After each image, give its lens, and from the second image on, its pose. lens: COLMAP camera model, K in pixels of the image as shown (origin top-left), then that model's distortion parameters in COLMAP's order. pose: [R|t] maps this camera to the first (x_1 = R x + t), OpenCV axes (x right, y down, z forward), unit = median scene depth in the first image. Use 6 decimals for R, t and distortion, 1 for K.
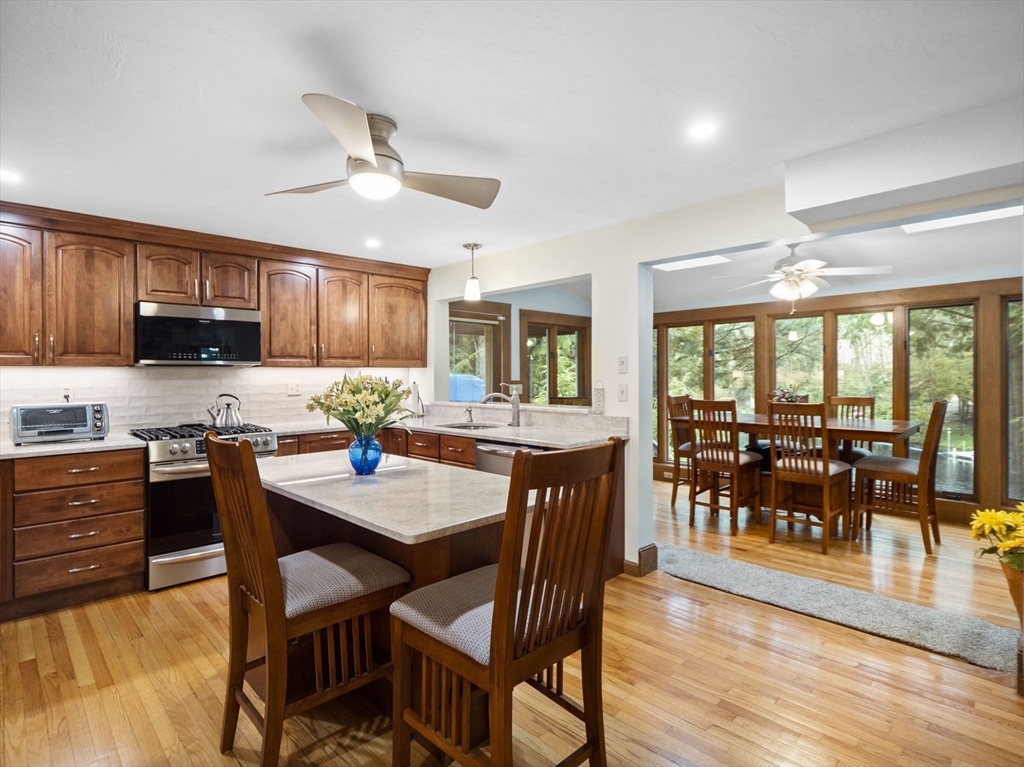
lens RADIAL K [[536.8, 0, 513.0], [0, 536.8, 375.4], [0, 0, 1]] dist [-0.012642, -0.001275]
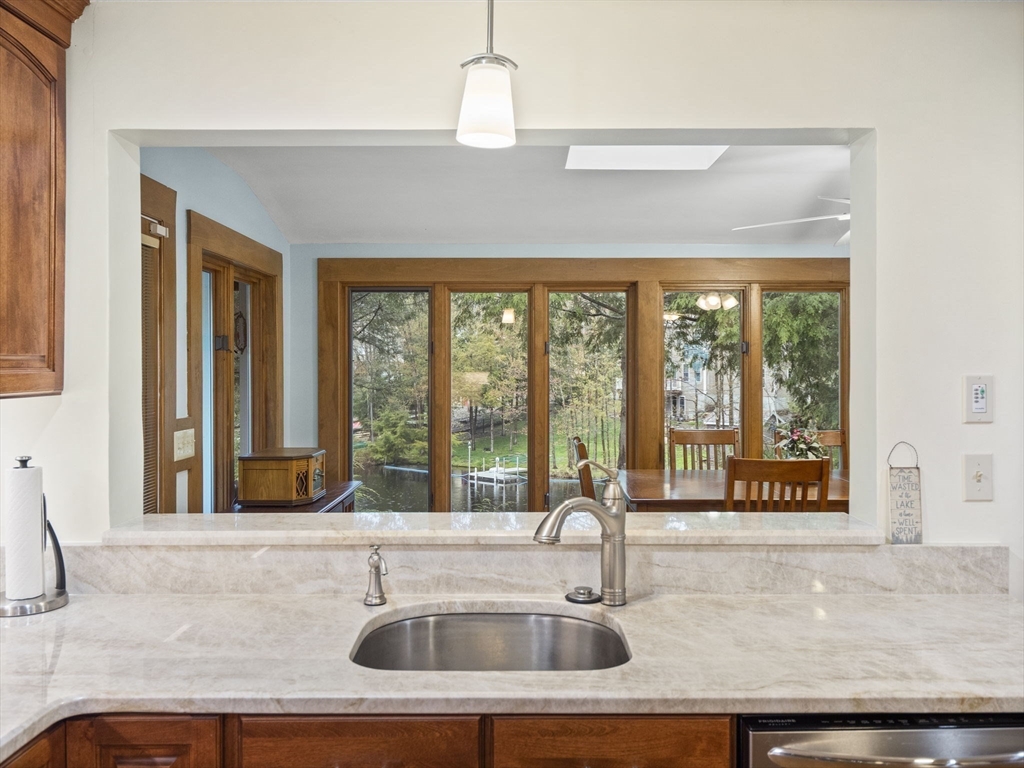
lens RADIAL K [[874.0, 0, 508.5], [0, 874.0, 377.0], [0, 0, 1]] dist [-0.014340, -0.006866]
pose [[0.700840, -0.002282, 0.713314, -0.305109], [-0.003715, 0.999970, 0.006849, -0.026356], [-0.713308, -0.007450, 0.700811, 0.578800]]
